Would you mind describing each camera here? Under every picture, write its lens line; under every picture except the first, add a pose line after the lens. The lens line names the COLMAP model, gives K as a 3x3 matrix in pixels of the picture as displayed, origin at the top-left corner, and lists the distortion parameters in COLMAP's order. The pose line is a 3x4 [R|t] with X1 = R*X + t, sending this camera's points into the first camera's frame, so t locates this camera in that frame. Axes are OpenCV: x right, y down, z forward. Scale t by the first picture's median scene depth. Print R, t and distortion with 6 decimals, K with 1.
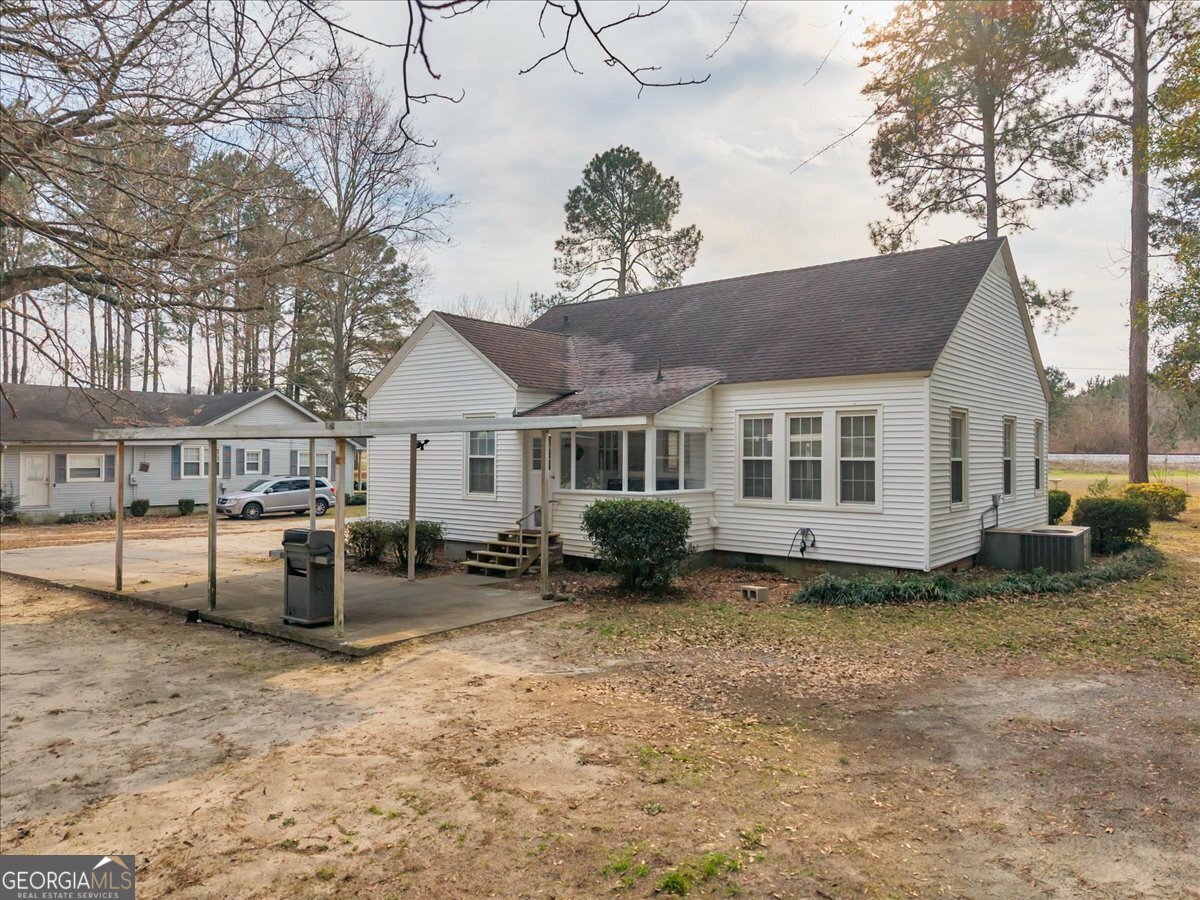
lens RADIAL K [[835.5, 0, 592.4], [0, 835.5, 451.8], [0, 0, 1]] dist [0.008432, -0.002225]
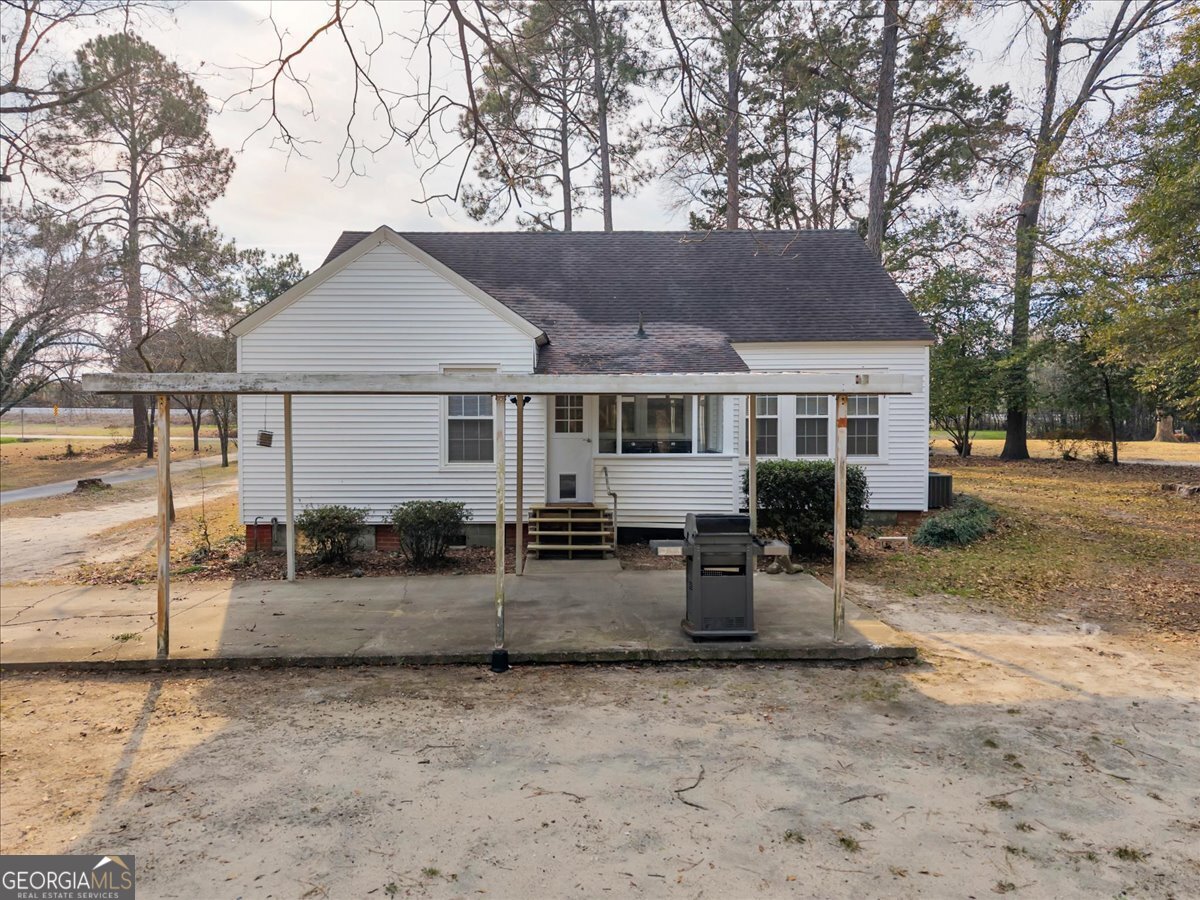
lens RADIAL K [[835.5, 0, 592.4], [0, 835.5, 451.8], [0, 0, 1]] dist [0.008432, -0.002225]
pose [[0.776307, -0.033973, 0.629439, -0.582392], [0.003117, 0.998741, 0.050061, -0.001527], [-0.630348, -0.036901, 0.775436, 0.312735]]
